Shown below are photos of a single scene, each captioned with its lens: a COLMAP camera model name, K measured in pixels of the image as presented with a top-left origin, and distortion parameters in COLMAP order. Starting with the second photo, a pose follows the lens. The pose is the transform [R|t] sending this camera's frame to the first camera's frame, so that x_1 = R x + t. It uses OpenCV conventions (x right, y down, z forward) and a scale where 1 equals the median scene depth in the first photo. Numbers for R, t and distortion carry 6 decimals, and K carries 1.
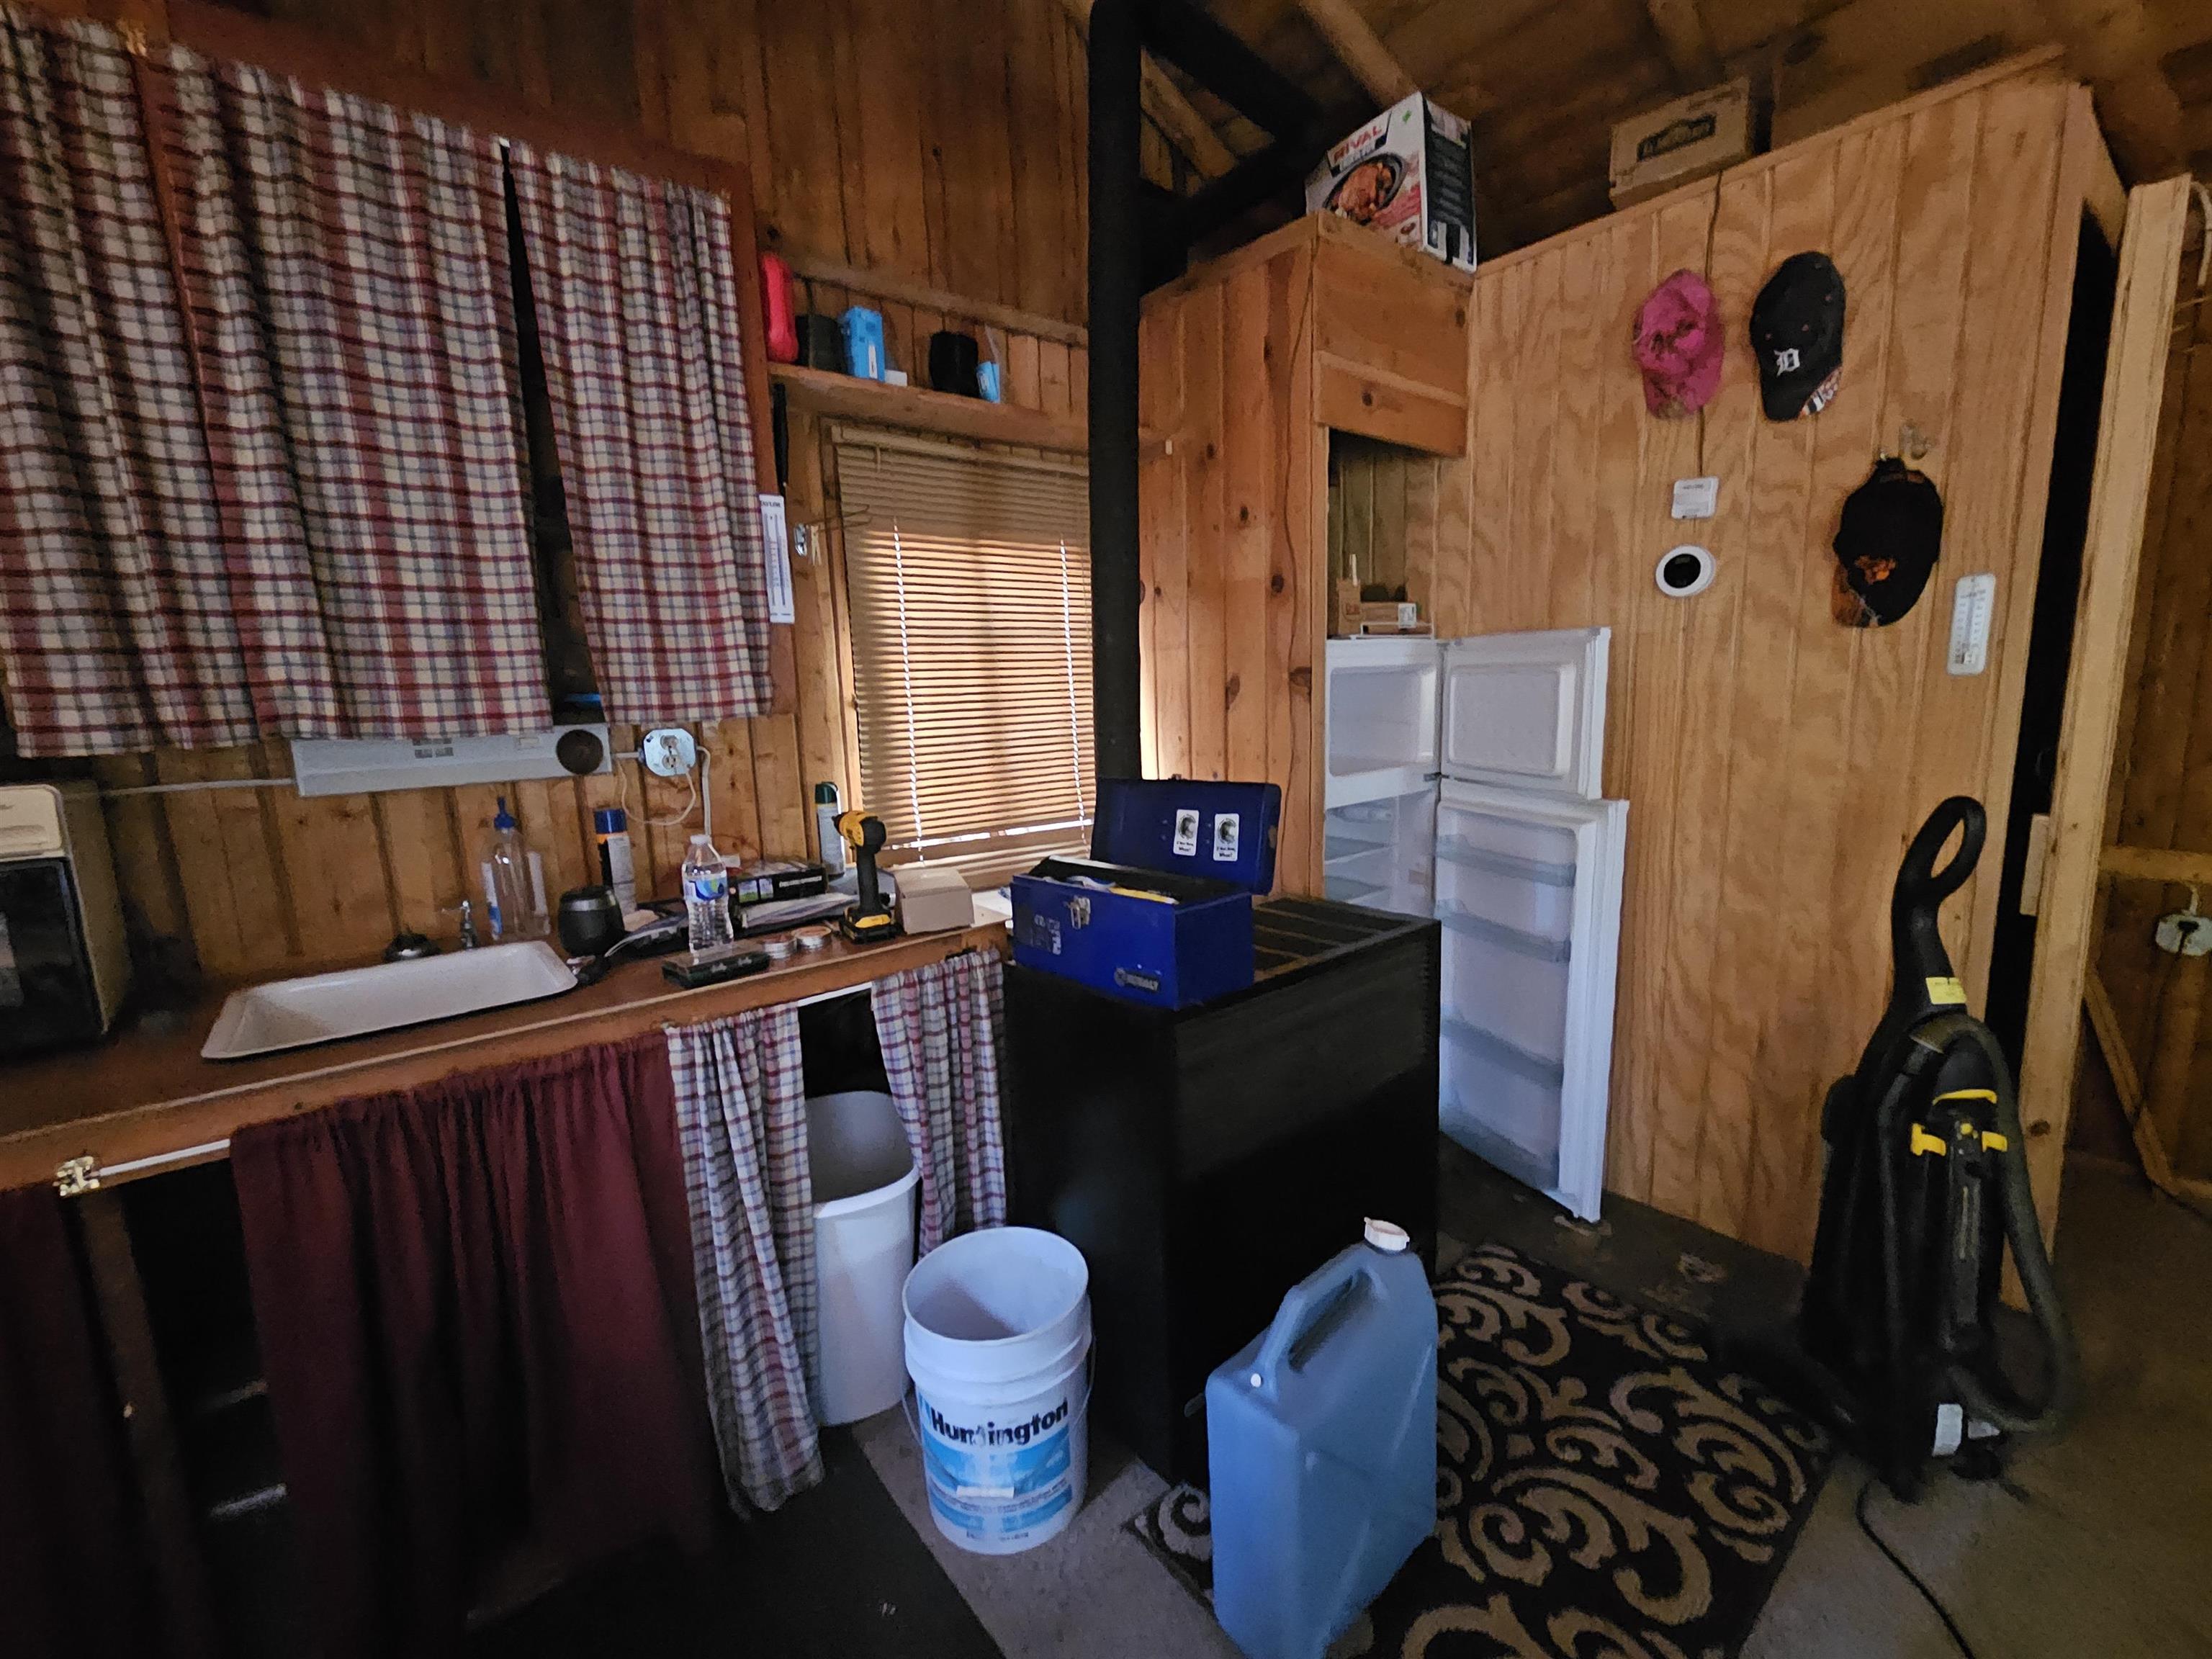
lens RADIAL K [[909.2, 0, 1108.2], [0, 909.2, 835.1], [0, 0, 1]] dist [-0.010511, 0.006224]
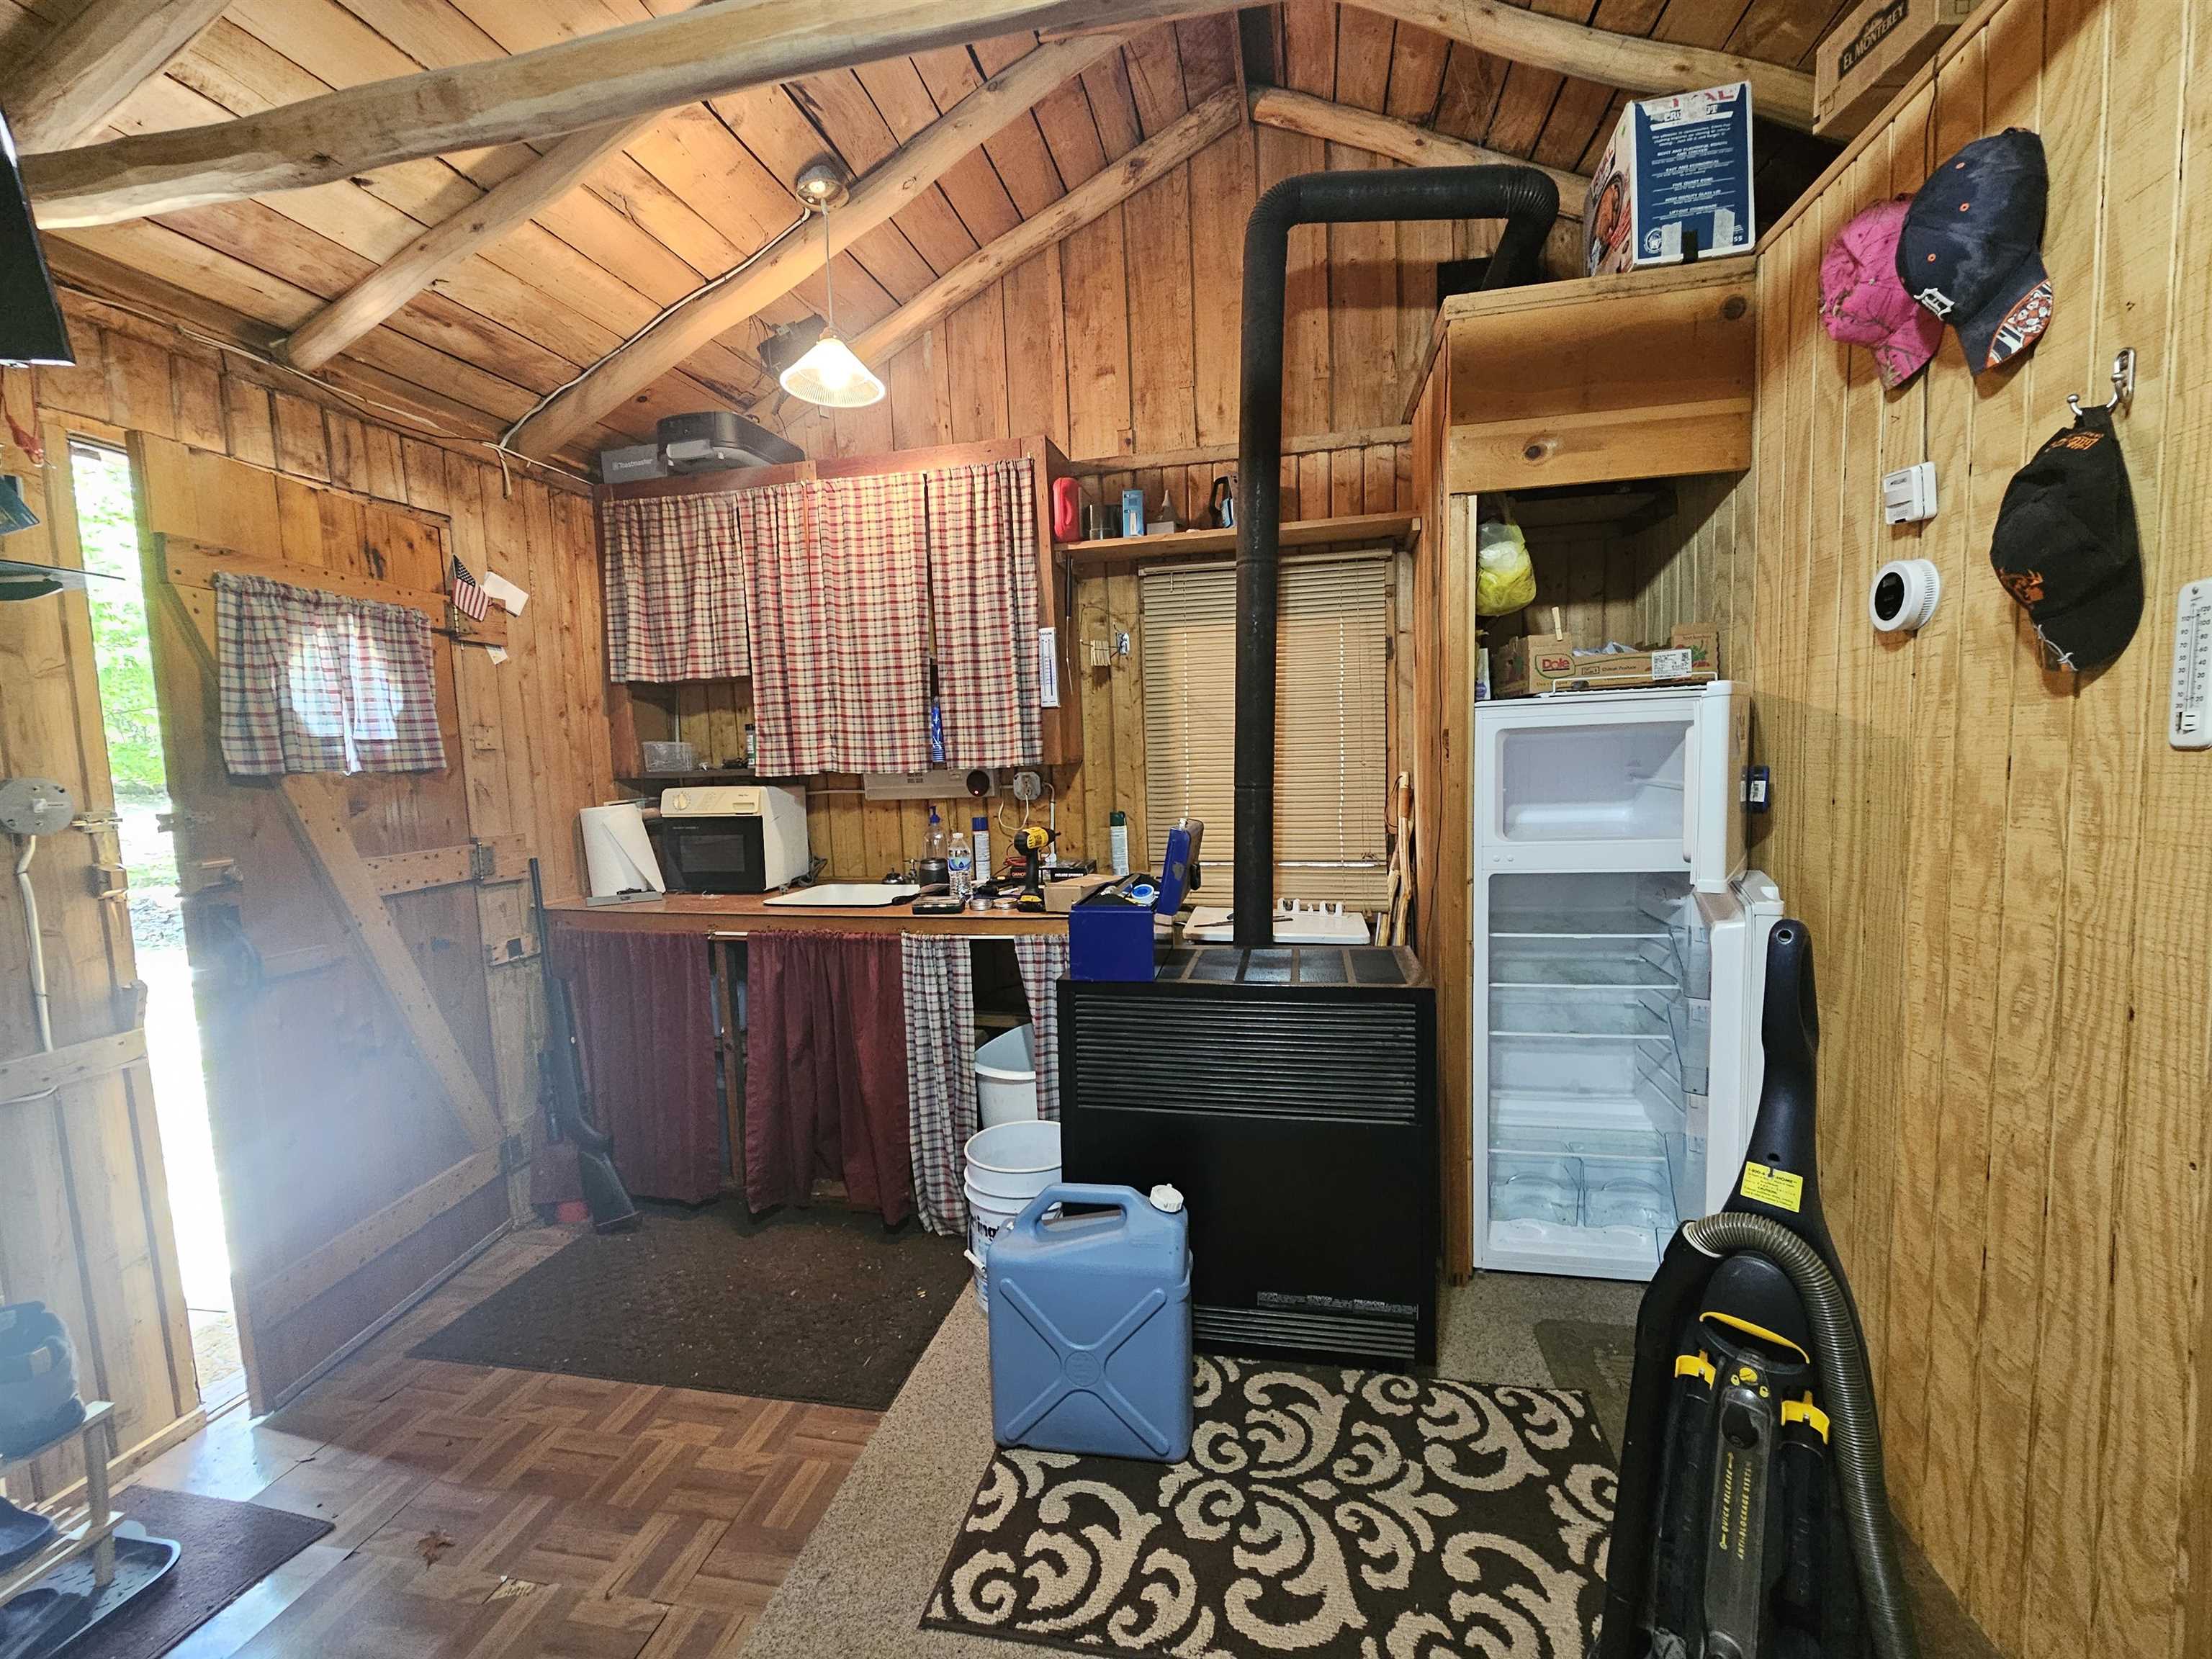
lens RADIAL K [[915.9, 0, 1114.4], [0, 915.9, 835.3], [0, 0, 1]] dist [-0.001903, 0.000021]
pose [[0.635578, 0.081899, -0.767680, 0.972848], [-0.115924, 0.993208, 0.009983, -0.043002], [0.763284, 0.082647, 0.640755, 0.088723]]
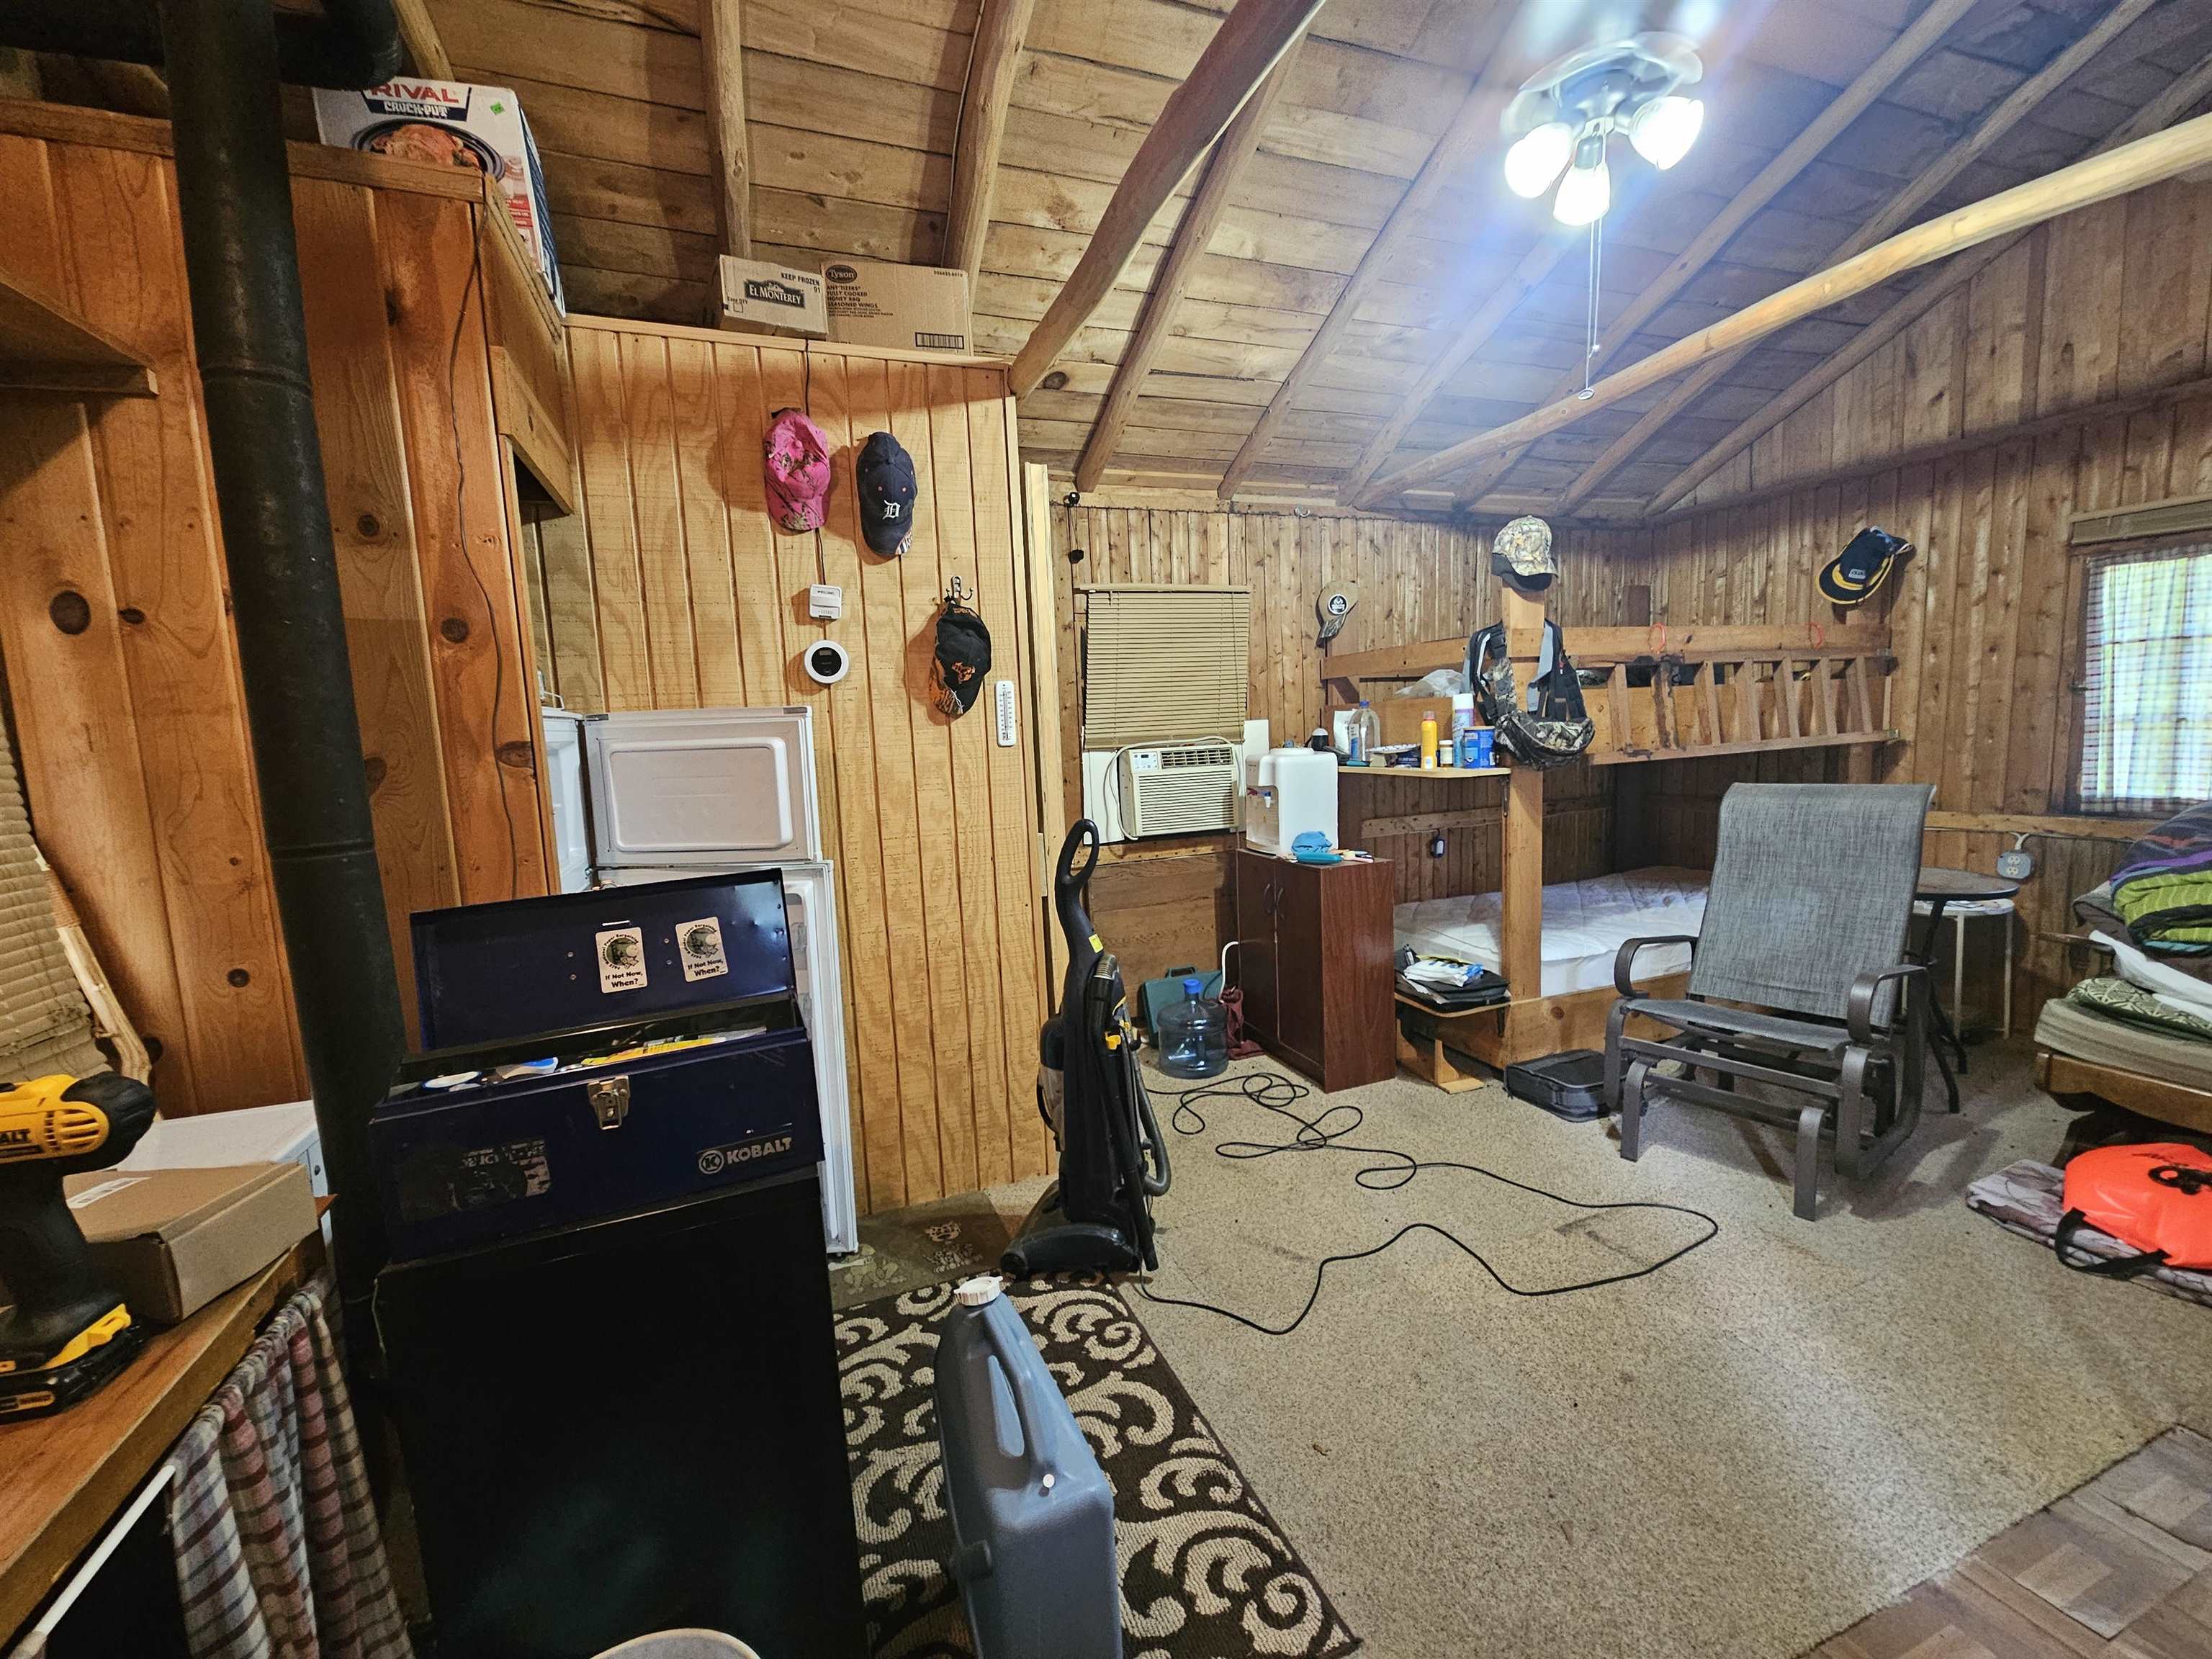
lens RADIAL K [[909.2, 0, 1108.2], [0, 909.2, 835.1], [0, 0, 1]] dist [-0.010511, 0.006224]
pose [[0.310063, -0.094452, 0.946013, -0.452521], [0.191845, 0.980799, 0.035046, -0.049654], [-0.931159, 0.170621, 0.322230, 0.377706]]
